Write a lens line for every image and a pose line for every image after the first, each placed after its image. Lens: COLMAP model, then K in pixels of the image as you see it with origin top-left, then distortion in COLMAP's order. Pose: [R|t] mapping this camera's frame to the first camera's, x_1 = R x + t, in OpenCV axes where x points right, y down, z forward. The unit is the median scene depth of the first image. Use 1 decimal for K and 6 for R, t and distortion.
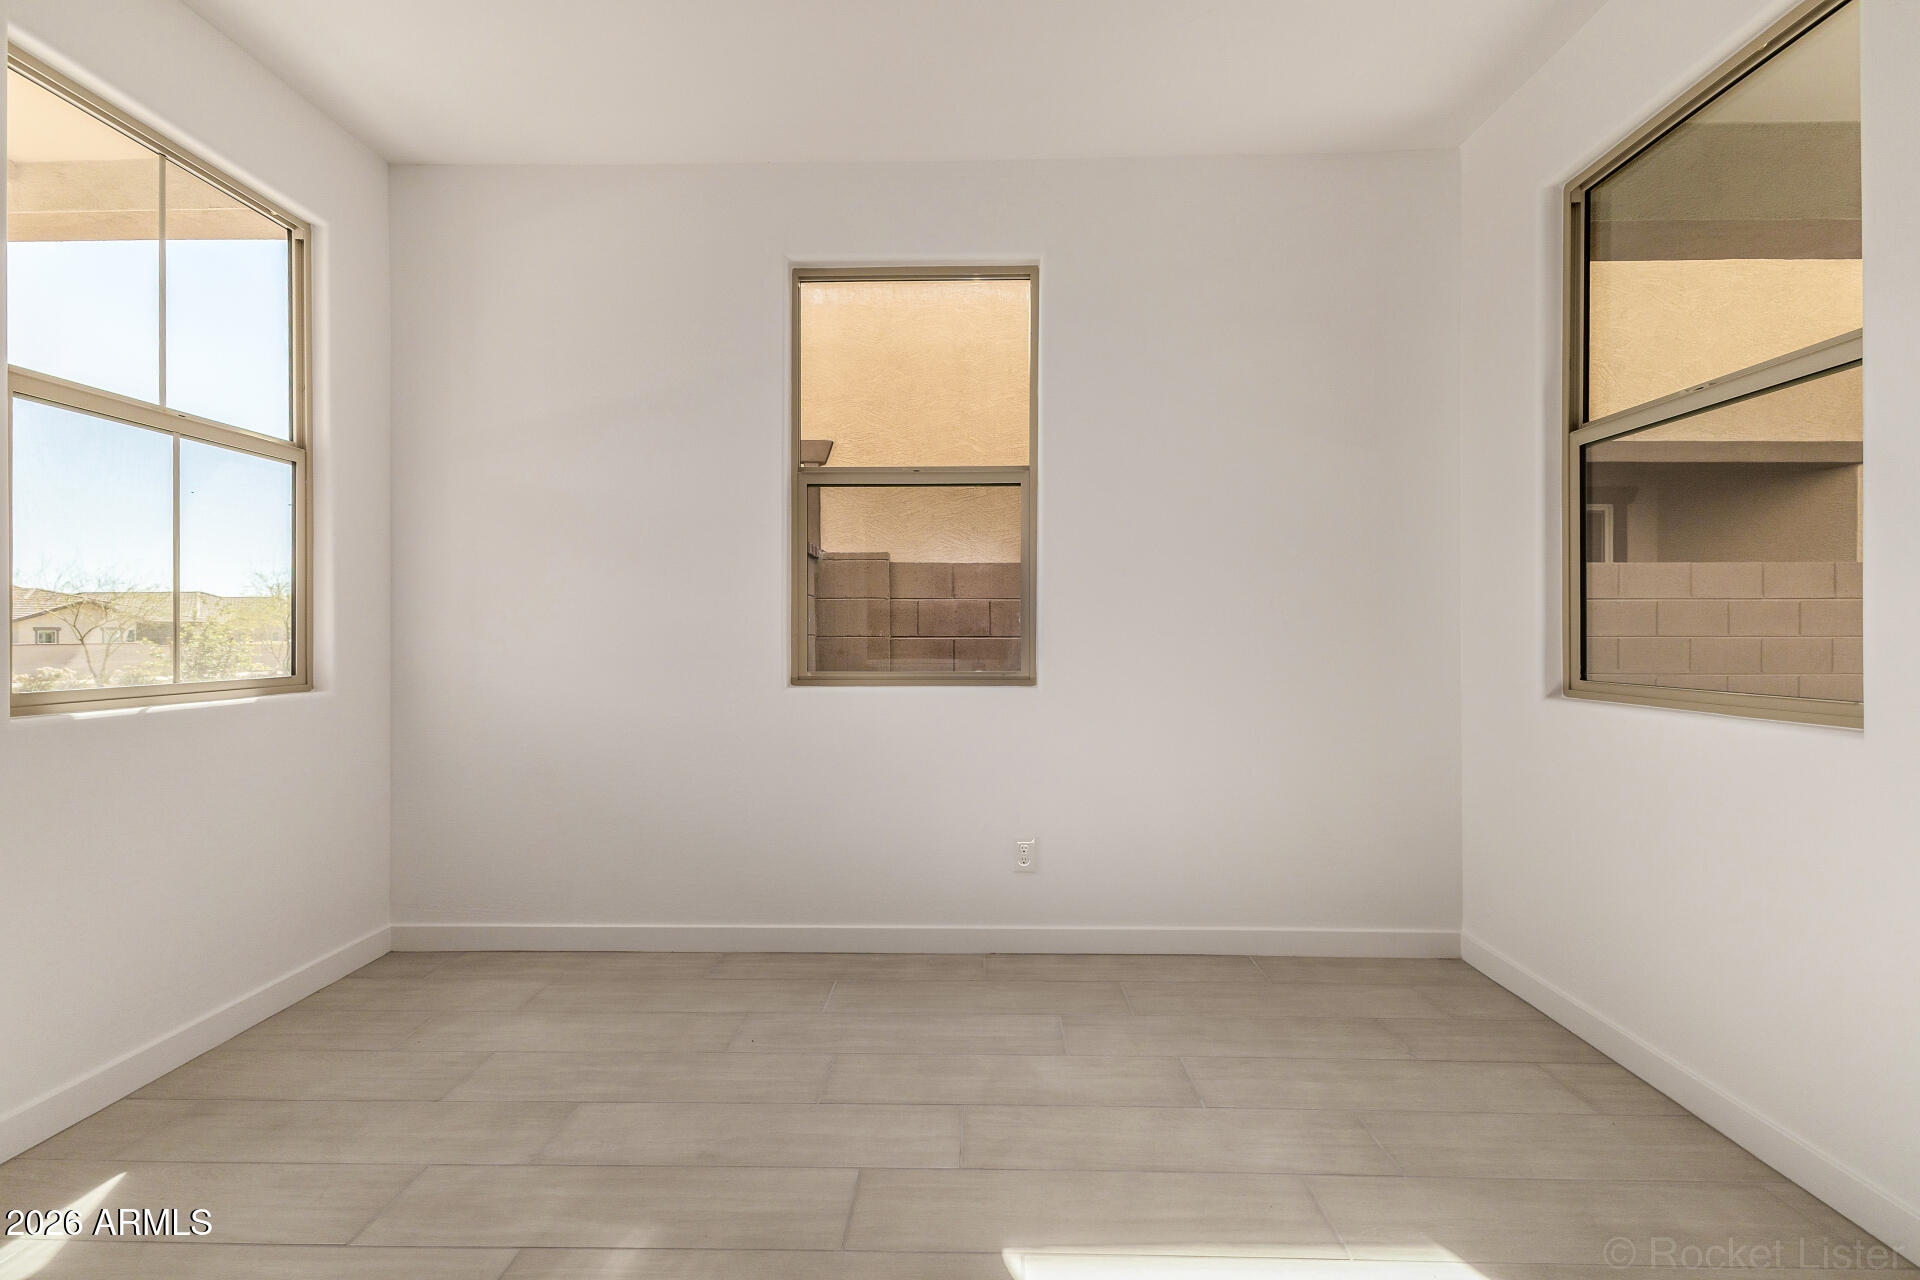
lens RADIAL K [[840.6, 0, 952.3], [0, 840.6, 637.1], [0, 0, 1]] dist [0.009351, -0.002117]
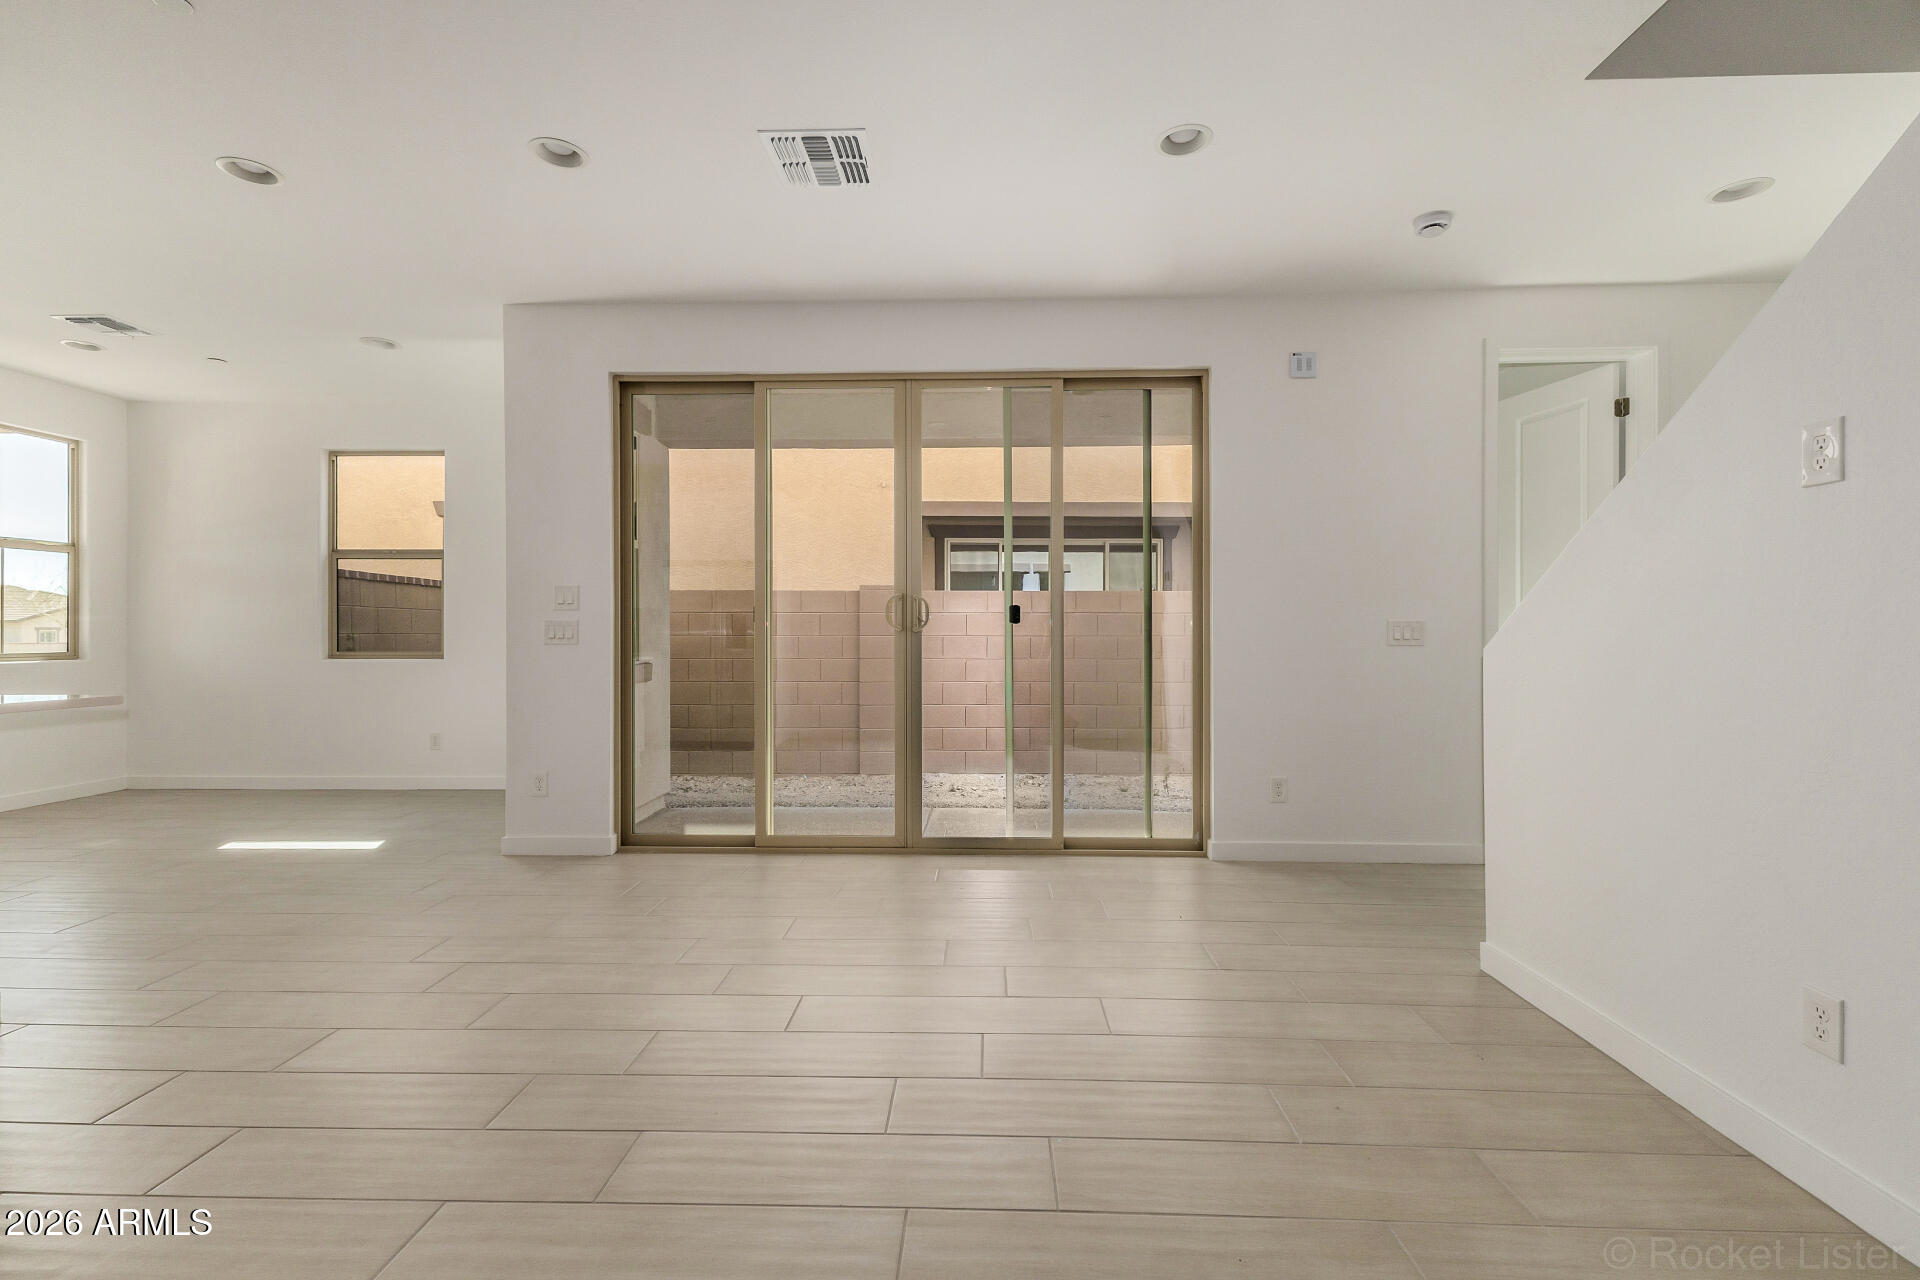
lens RADIAL K [[840.6, 0, 959.8], [0, 840.6, 637.6], [0, 0, 1]] dist [0.009351, -0.002117]
pose [[0.999991, 0.001409, -0.004056, 1.461030], [-0.001410, 0.999999, -0.000253, 0.005714], [0.004055, 0.000259, 0.999992, -1.114429]]
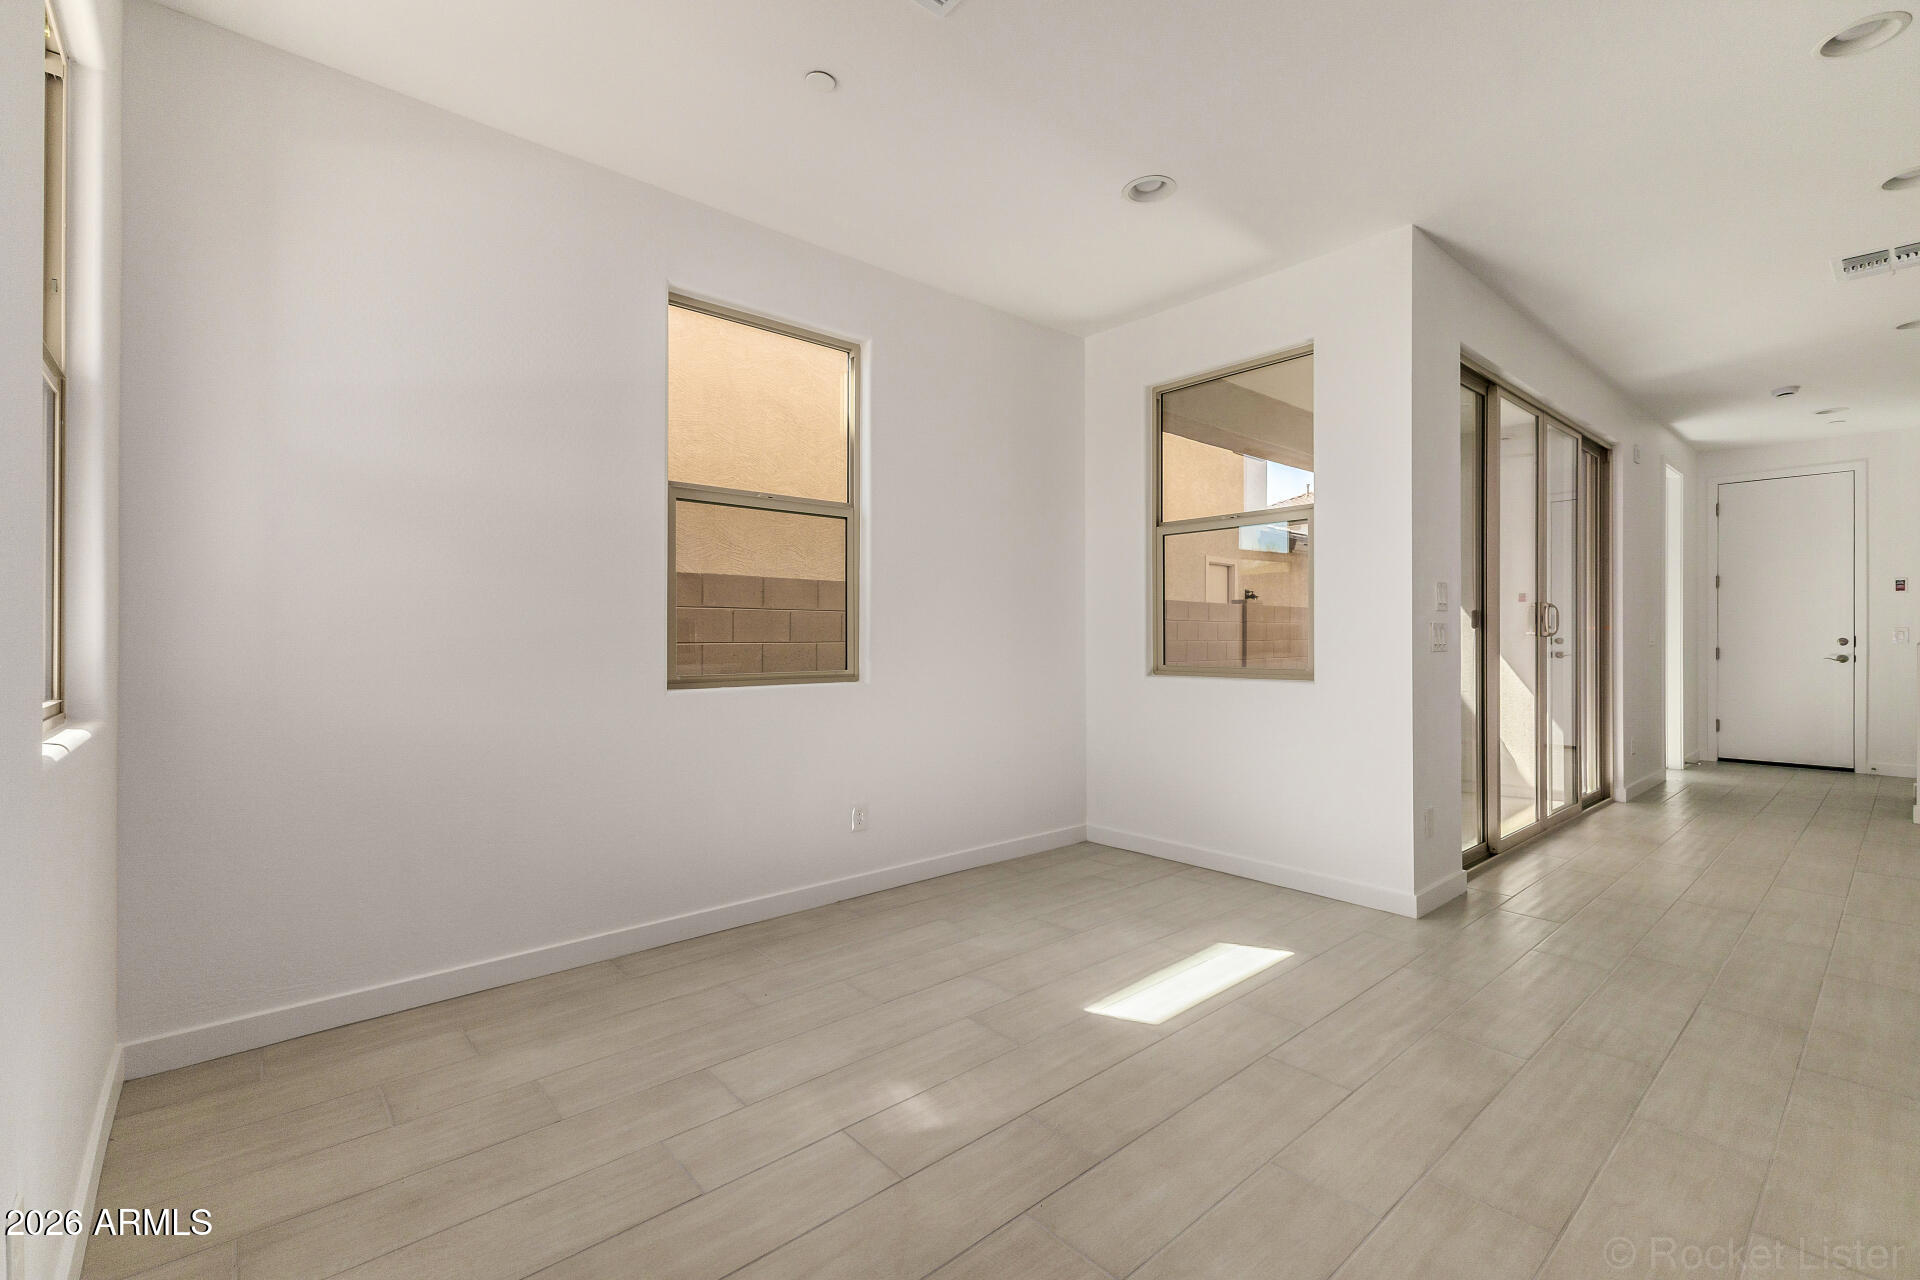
lens RADIAL K [[840.6, 0, 974.6], [0, 840.6, 639.5], [0, 0, 1]] dist [0.009351, -0.002117]
pose [[0.728193, -0.001018, 0.685372, -0.690017], [0.002921, 0.999994, -0.001618, -0.001662], [-0.685366, 0.003180, 0.728192, -0.027166]]
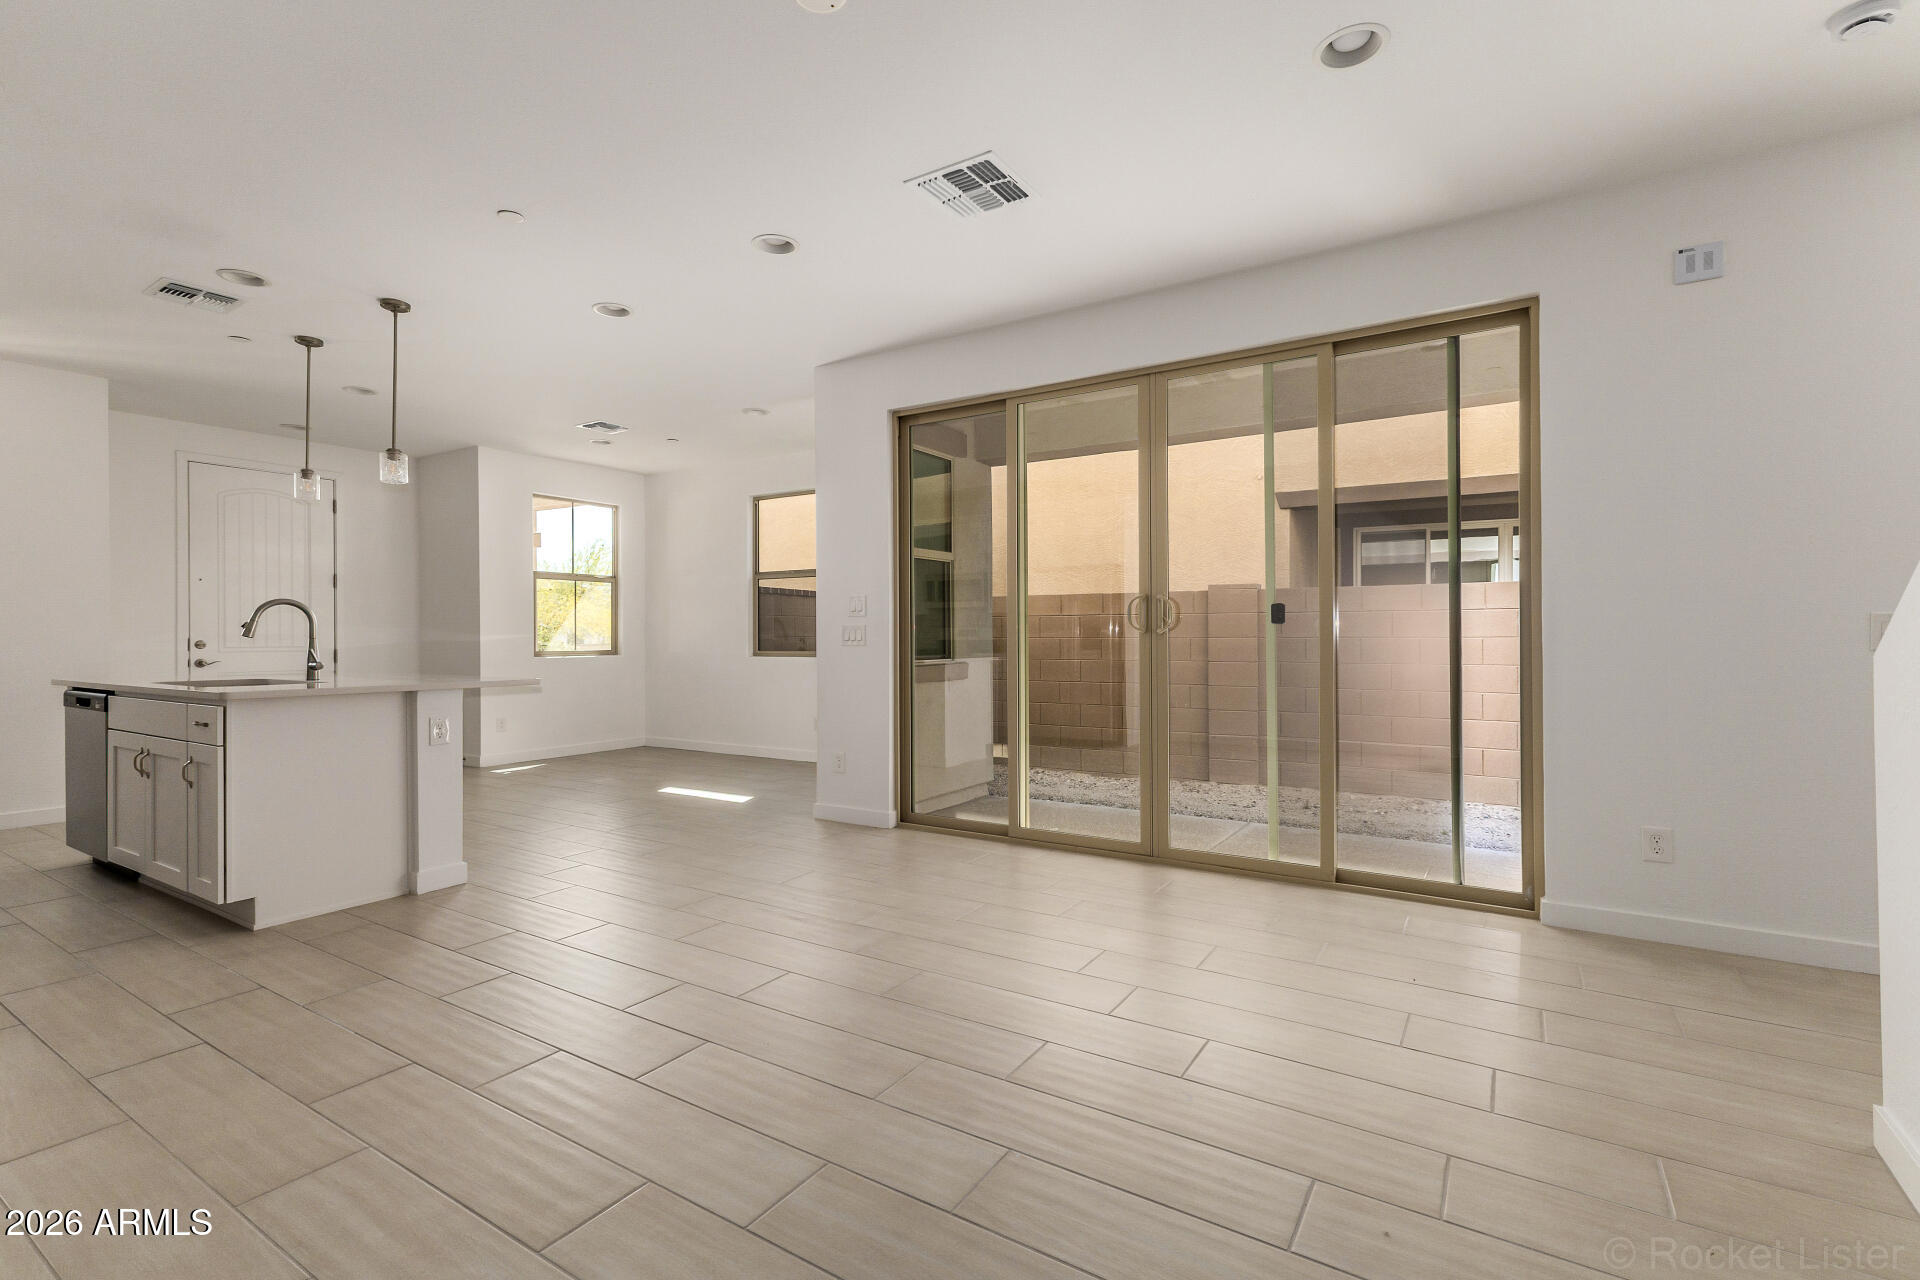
lens RADIAL K [[840.6, 0, 967.7], [0, 840.6, 640.4], [0, 0, 1]] dist [0.009351, -0.002117]
pose [[0.860476, 0.001073, -0.509491, 1.898914], [-0.000077, 0.999998, 0.001976, 0.003018], [0.509492, -0.001661, 0.860474, -1.012716]]
